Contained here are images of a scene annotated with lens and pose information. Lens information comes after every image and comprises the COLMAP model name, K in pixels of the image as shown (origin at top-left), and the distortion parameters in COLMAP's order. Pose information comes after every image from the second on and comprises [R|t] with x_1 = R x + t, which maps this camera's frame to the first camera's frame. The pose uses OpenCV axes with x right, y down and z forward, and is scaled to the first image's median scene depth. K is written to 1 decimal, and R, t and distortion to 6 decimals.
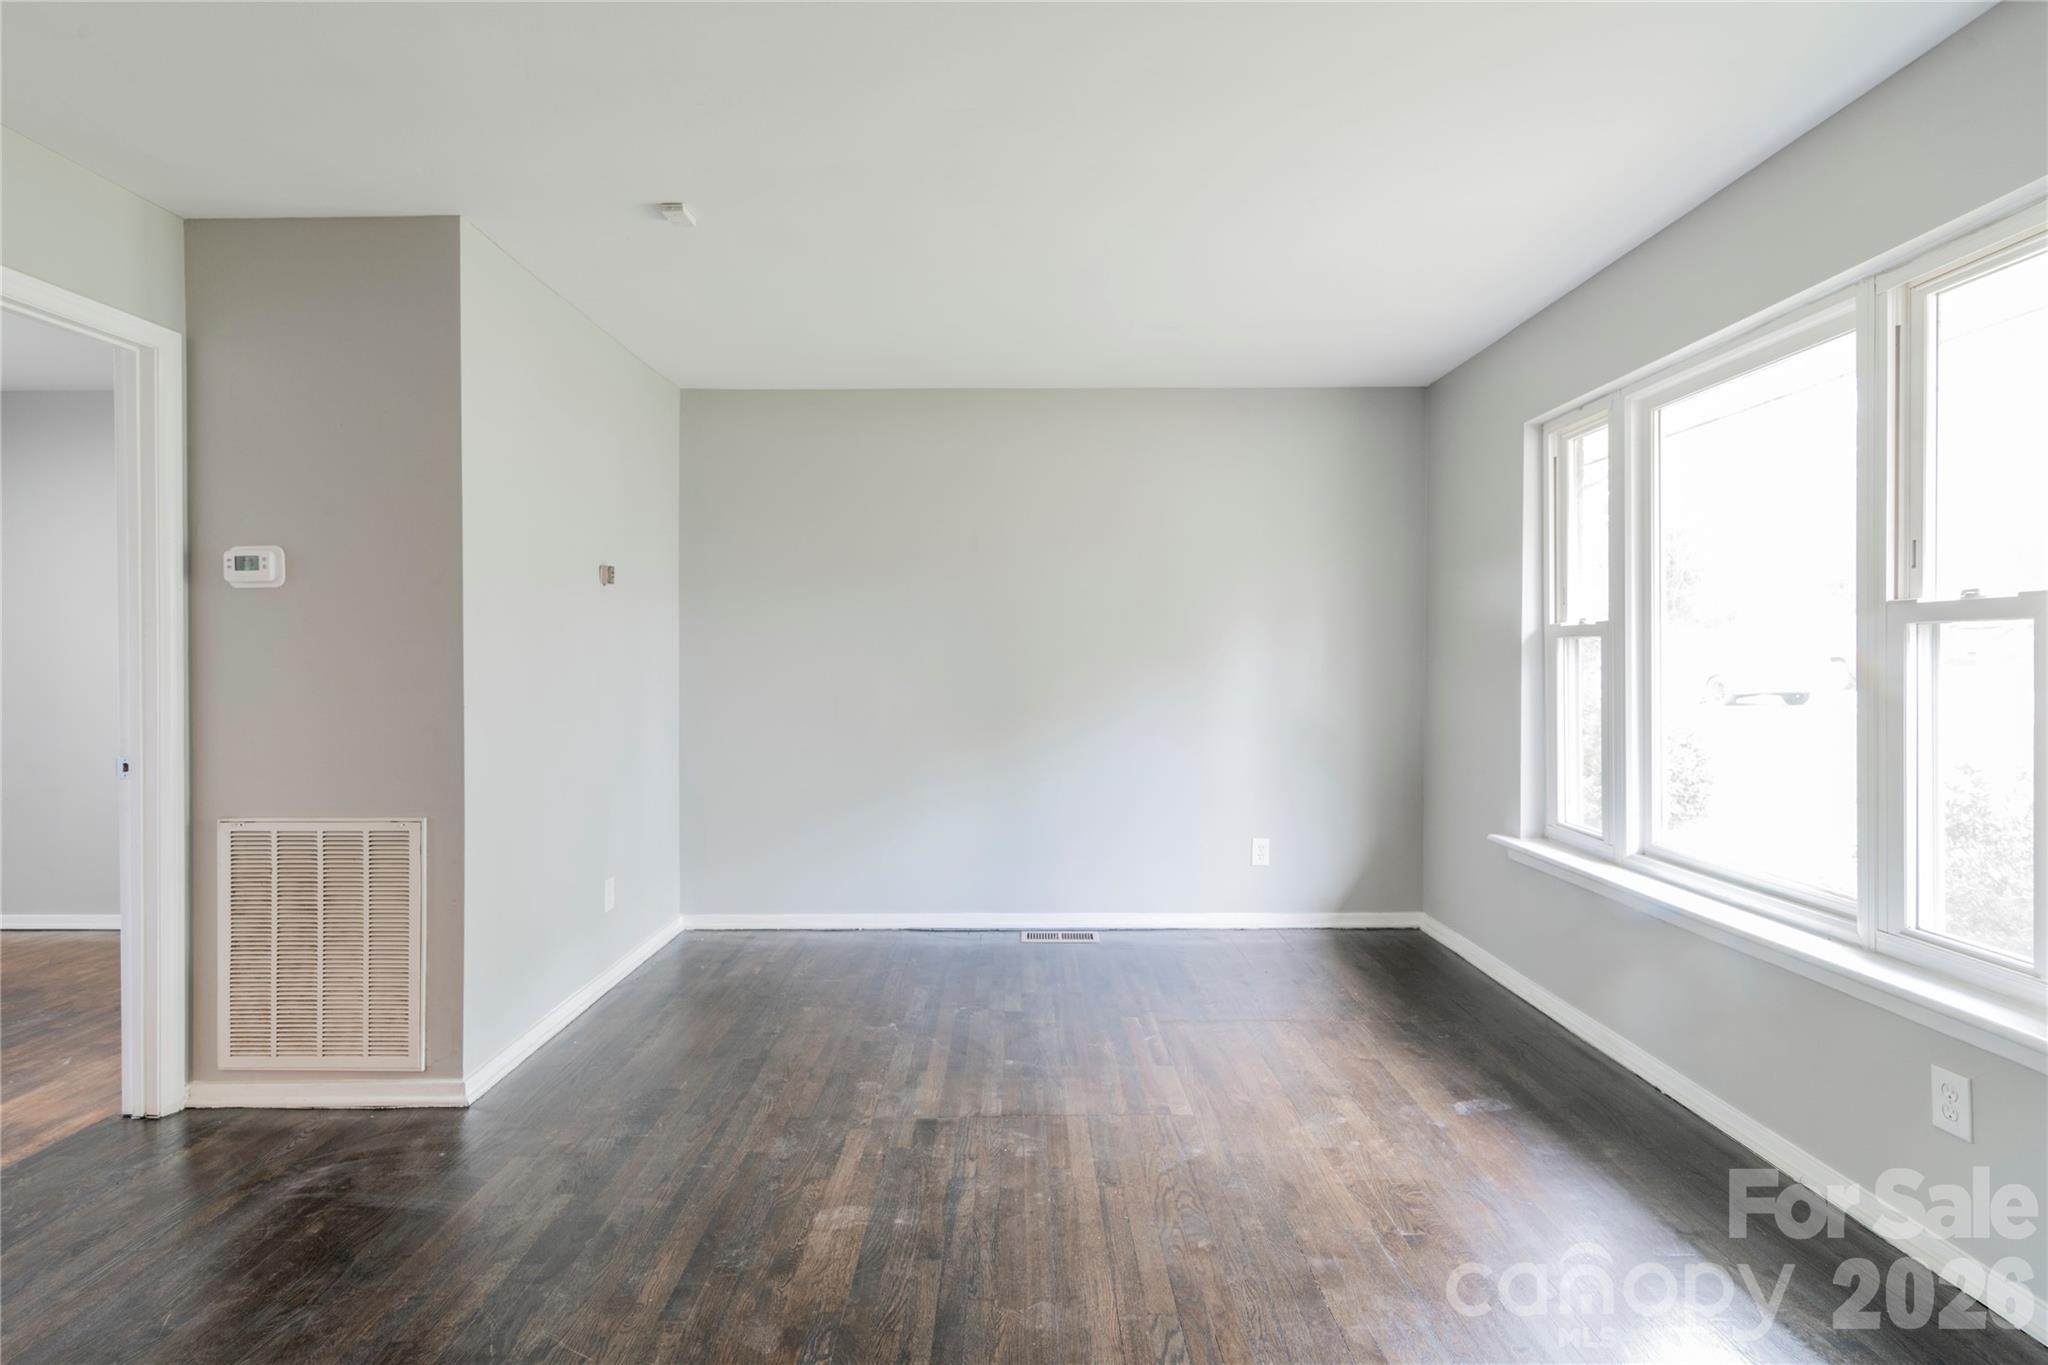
lens RADIAL K [[953.4, 0, 1024.0], [0, 953.4, 682.5], [0, 0, 1]] dist [0.001750, 0.000570]
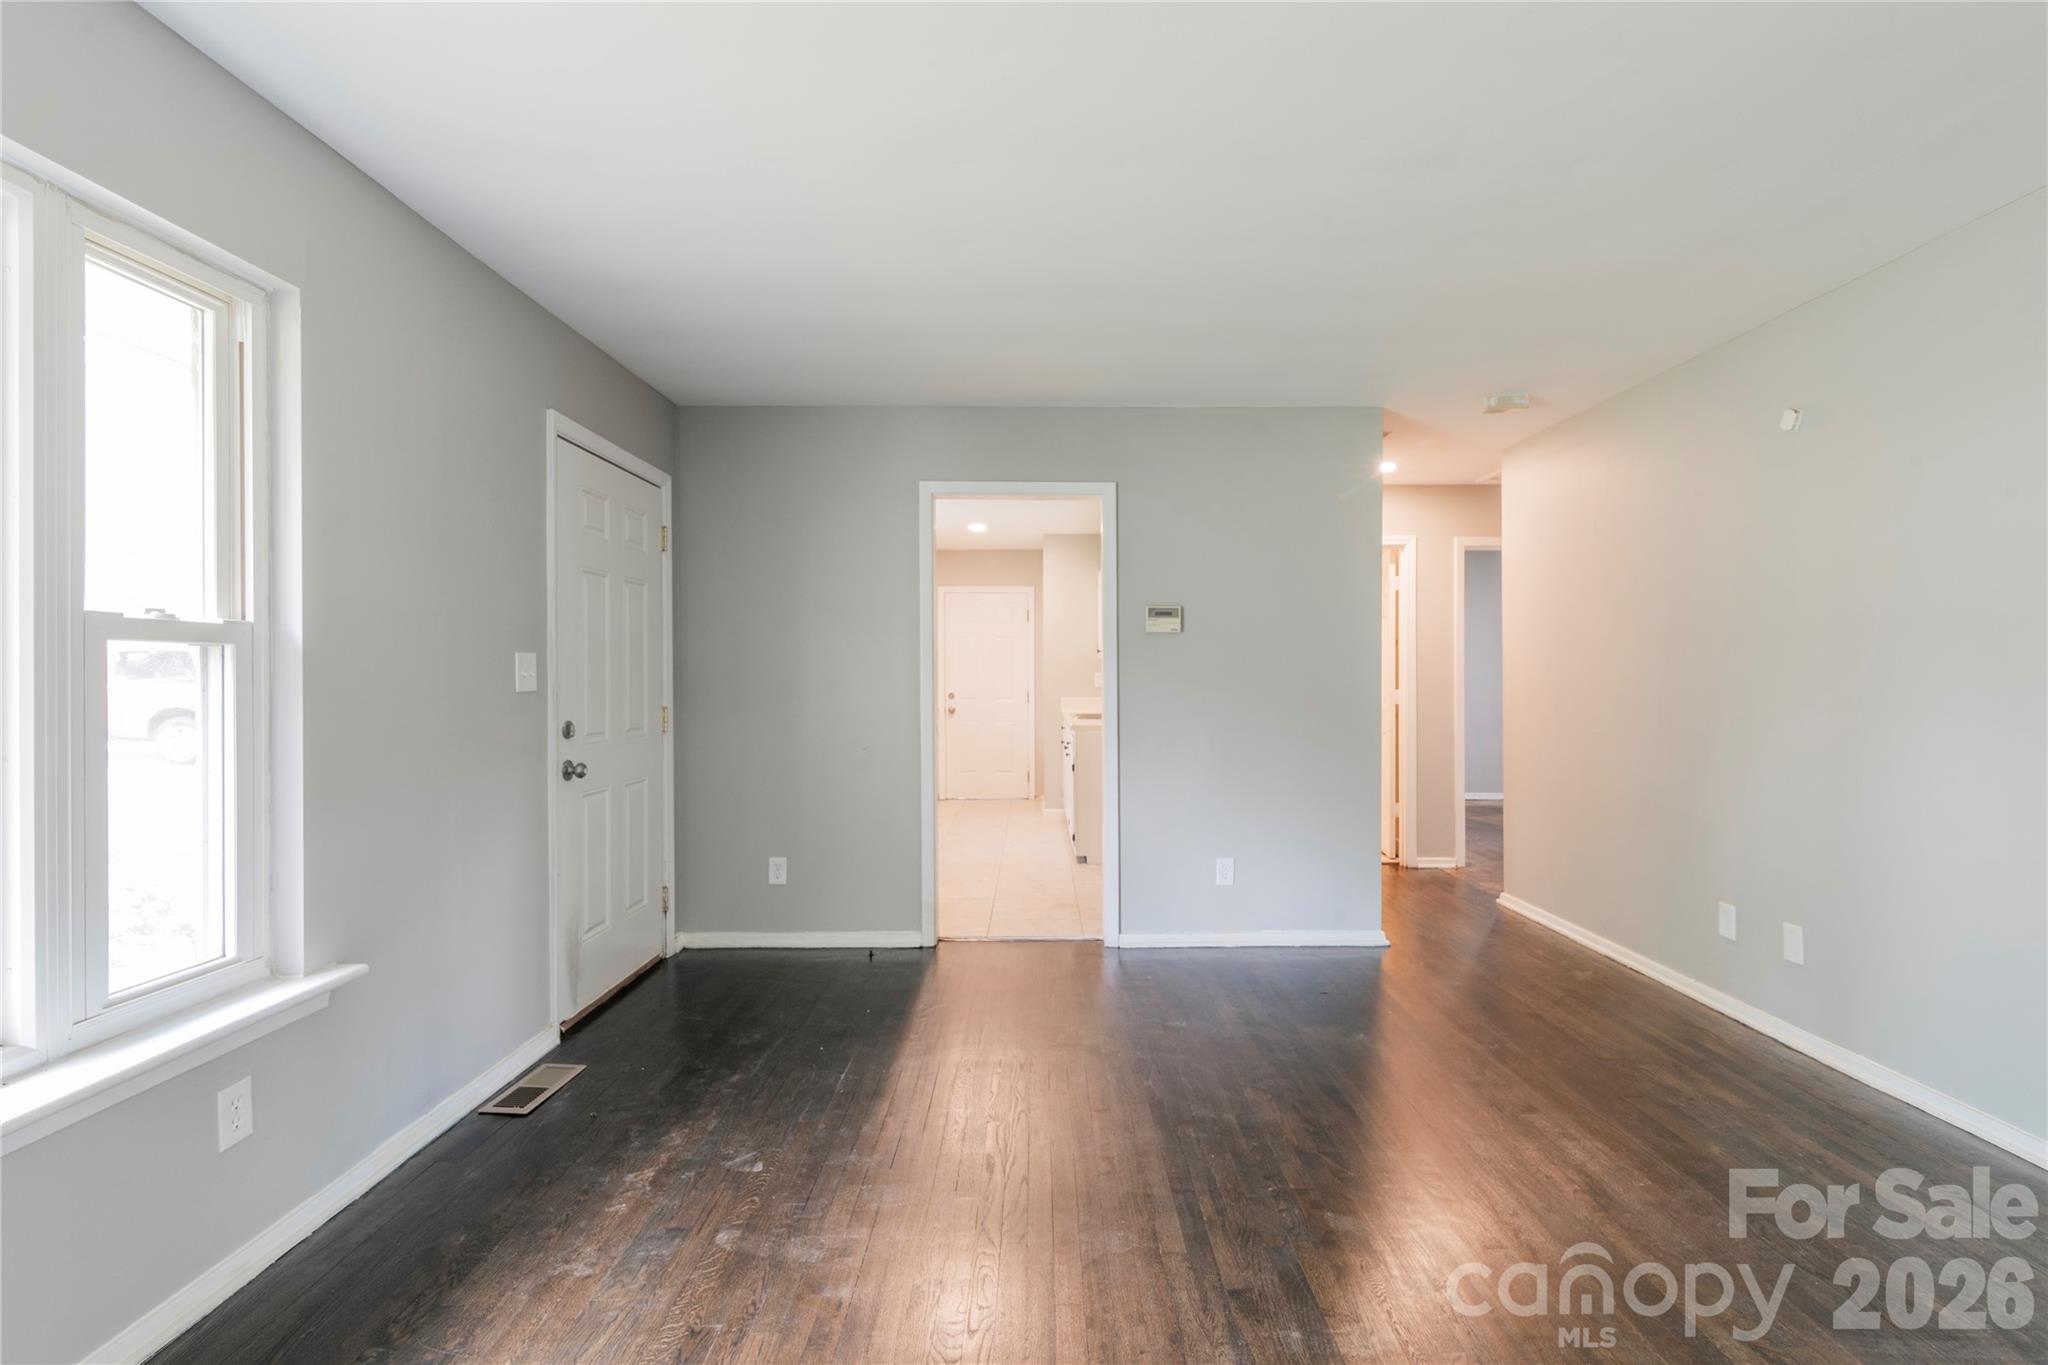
lens RADIAL K [[953.4, 0, 1024.0], [0, 953.4, 682.5], [0, 0, 1]] dist [0.001750, 0.000570]
pose [[-0.999797, 0.004611, 0.019593, 0.080031], [0.005170, 0.999578, 0.028595, -0.037963], [-0.019453, 0.028690, -0.999399, 1.600361]]
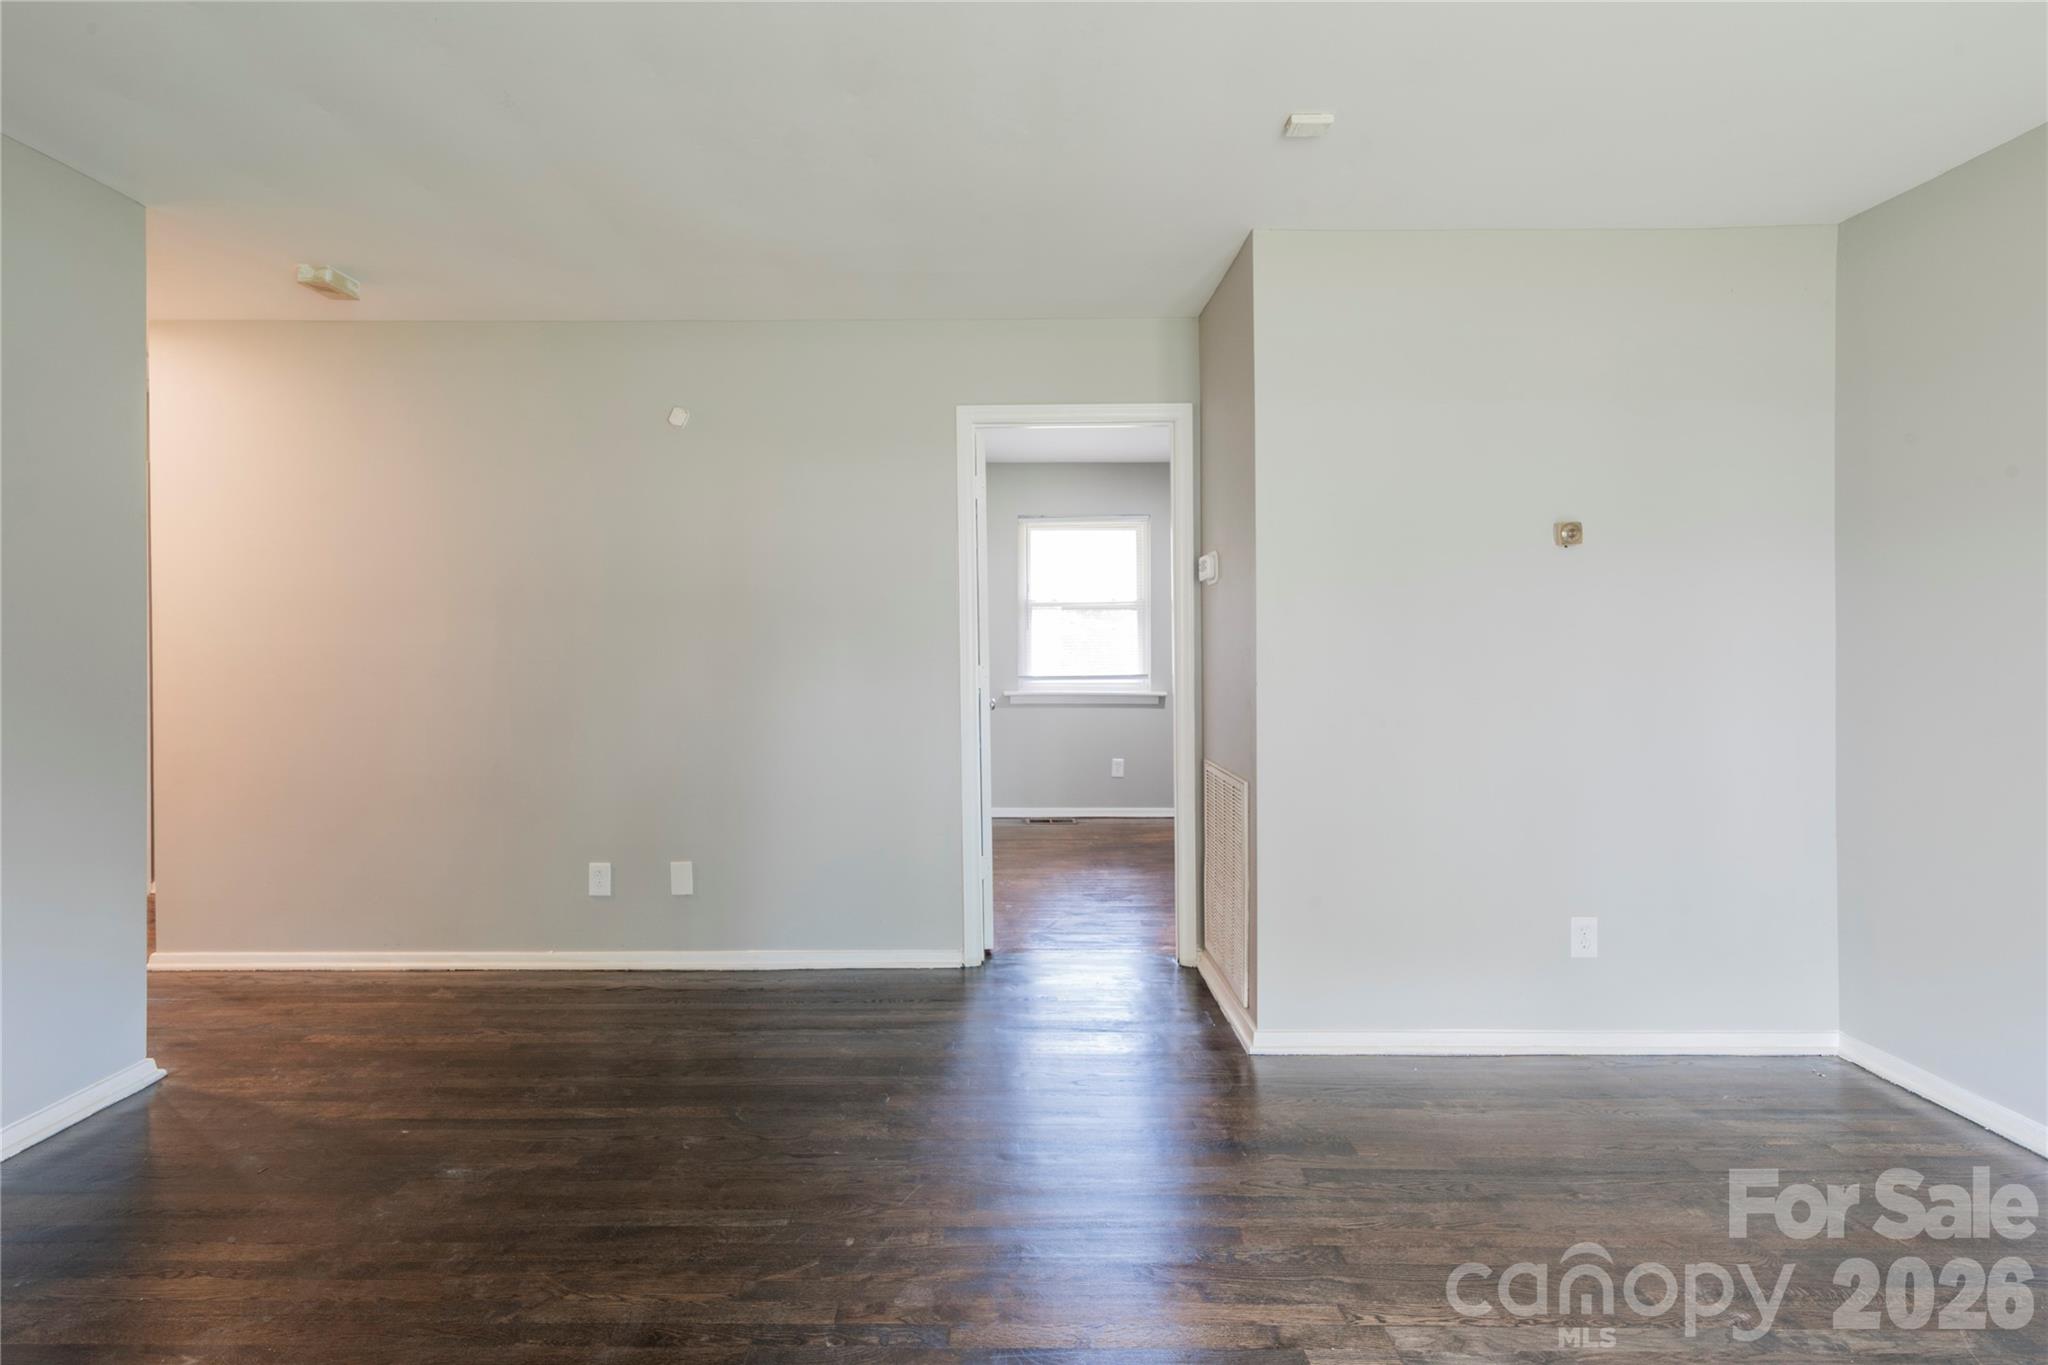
lens RADIAL K [[978.1, 0, 987.9], [0, 978.1, 646.4], [0, 0, 1]] dist [-0.001354, -0.000296]
pose [[-0.014451, 0.010566, -0.999840, 0.566495], [-0.020450, 0.999732, 0.010860, -0.025478], [0.999686, 0.020604, -0.014231, 0.771597]]
